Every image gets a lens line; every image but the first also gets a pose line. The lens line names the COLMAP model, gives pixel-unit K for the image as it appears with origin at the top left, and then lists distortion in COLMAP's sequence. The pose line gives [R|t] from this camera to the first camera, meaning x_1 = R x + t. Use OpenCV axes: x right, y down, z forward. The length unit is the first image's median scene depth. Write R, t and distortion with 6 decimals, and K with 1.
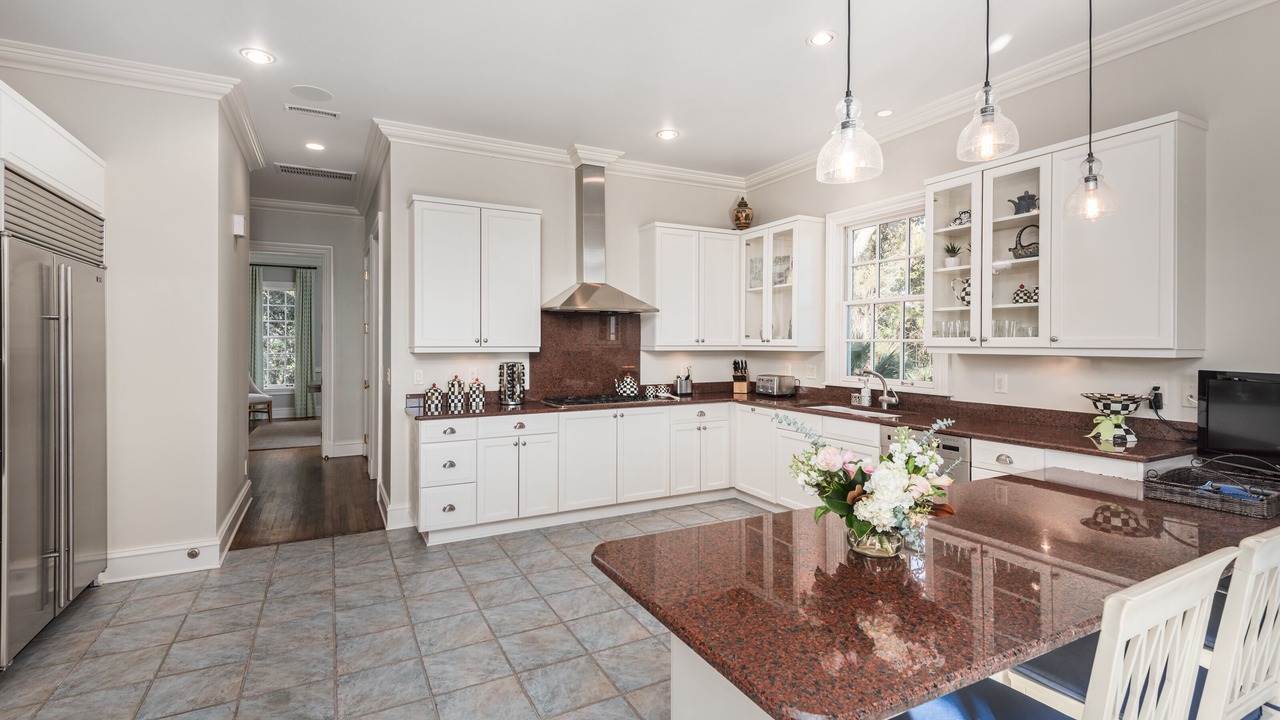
lens RADIAL K [[595.3, 0, 641.3], [0, 595.3, 352.8], [0, 0, 1]] dist [-0.004485, -0.000939]
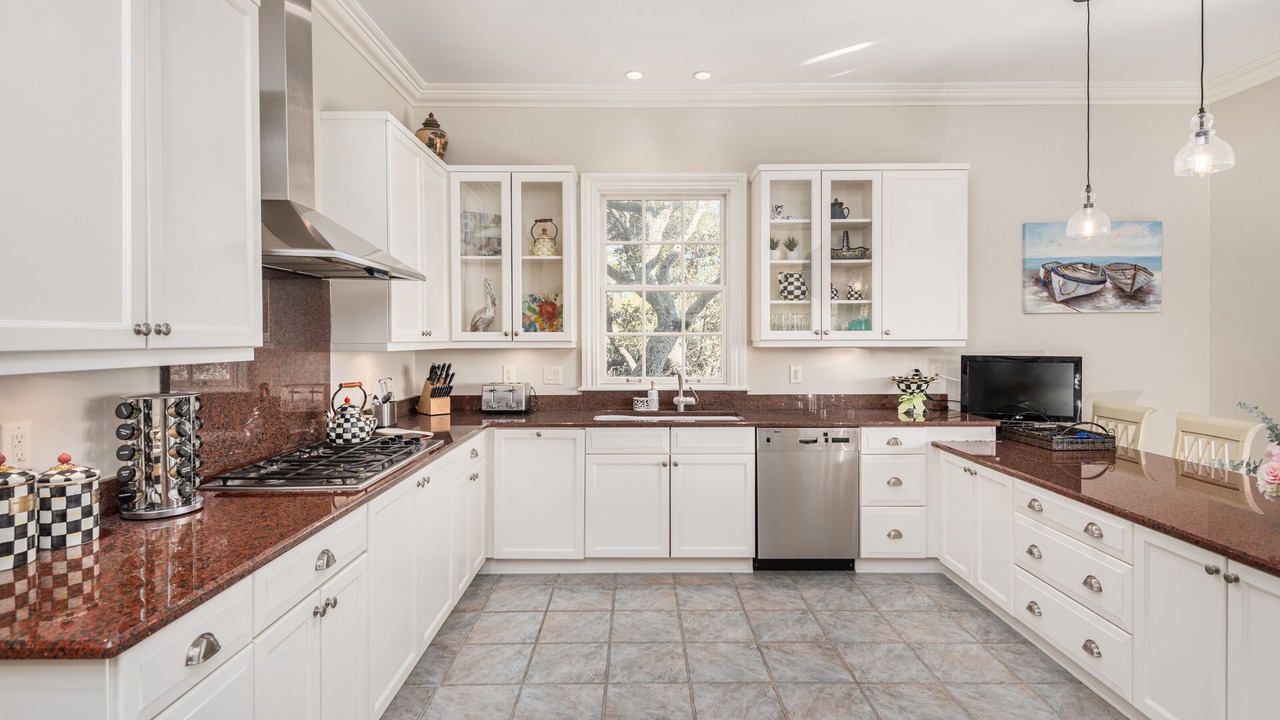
lens RADIAL K [[631.0, 0, 639.9], [0, 631.0, 349.1], [0, 0, 1]] dist [0.004648, 0.000210]
pose [[0.457552, -0.018661, 0.888987, -0.416280], [0.018881, 0.999758, 0.011269, -0.009039], [-0.888982, 0.011629, 0.457794, 0.579031]]
